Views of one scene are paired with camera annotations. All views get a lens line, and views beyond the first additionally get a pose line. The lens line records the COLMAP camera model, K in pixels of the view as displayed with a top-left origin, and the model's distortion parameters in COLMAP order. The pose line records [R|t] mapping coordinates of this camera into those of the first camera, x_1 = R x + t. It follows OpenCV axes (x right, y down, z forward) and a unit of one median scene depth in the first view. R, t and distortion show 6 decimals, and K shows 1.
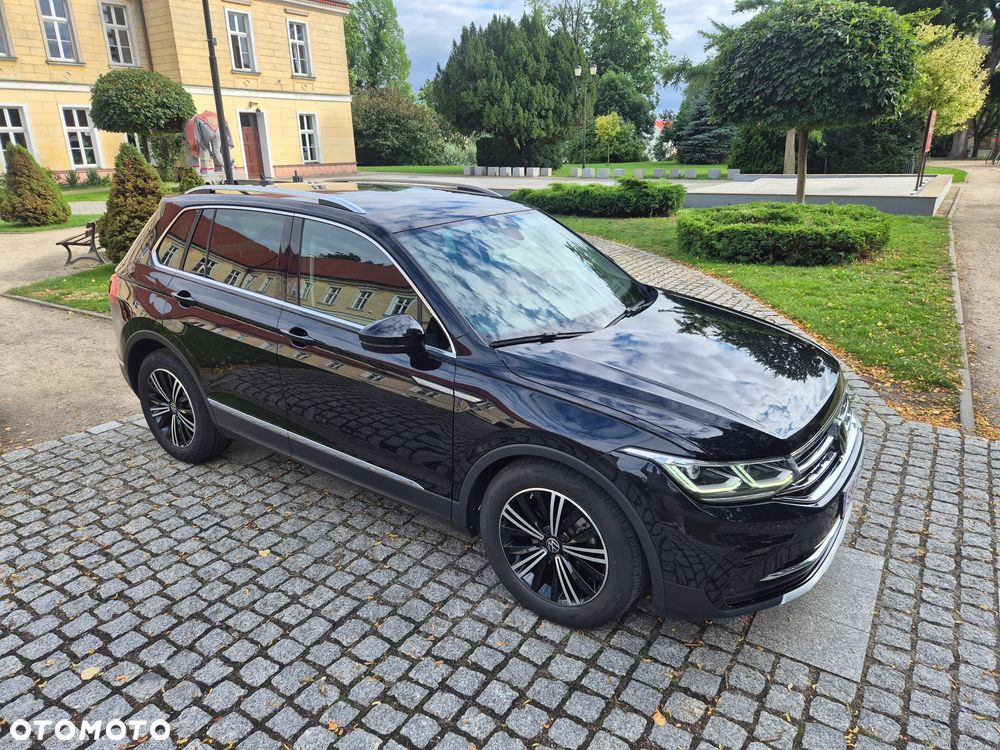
lens RADIAL K [[667.9, 0, 504.5], [0, 667.9, 379.7], [0, 0, 1]] dist [0.067503, -0.056183]
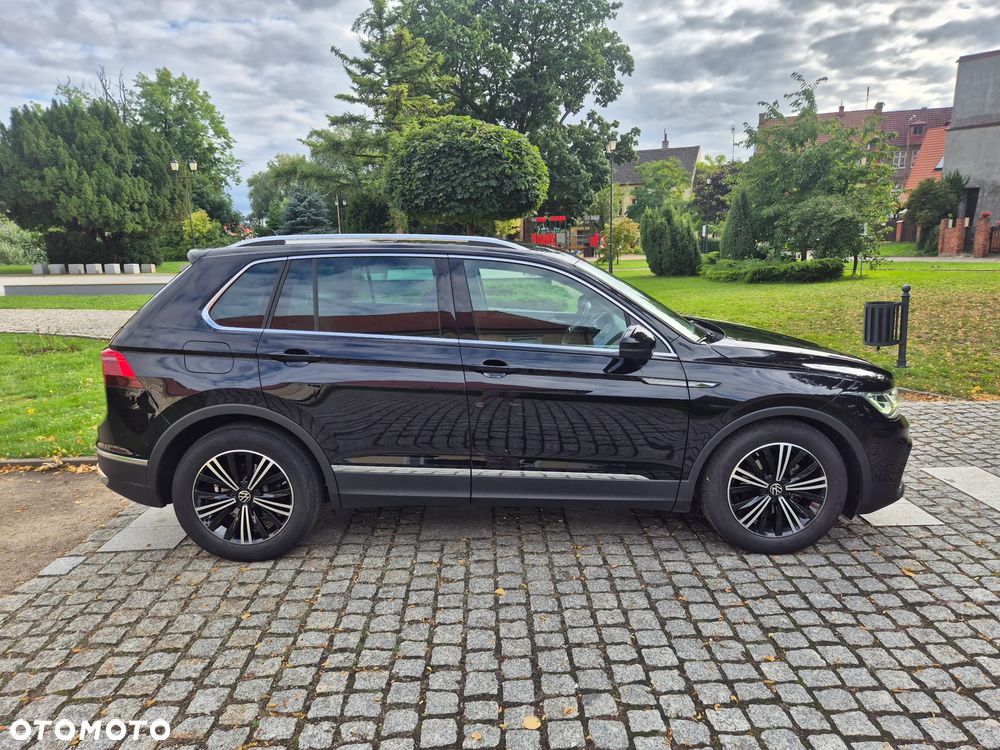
lens RADIAL K [[667.9, 0, 504.5], [0, 667.9, 379.7], [0, 0, 1]] dist [0.067503, -0.056183]
pose [[0.820208, -0.117949, 0.559774, -0.225199], [0.194187, 0.977819, -0.078498, 0.009346], [-0.538098, 0.173086, 0.824919, 0.039210]]
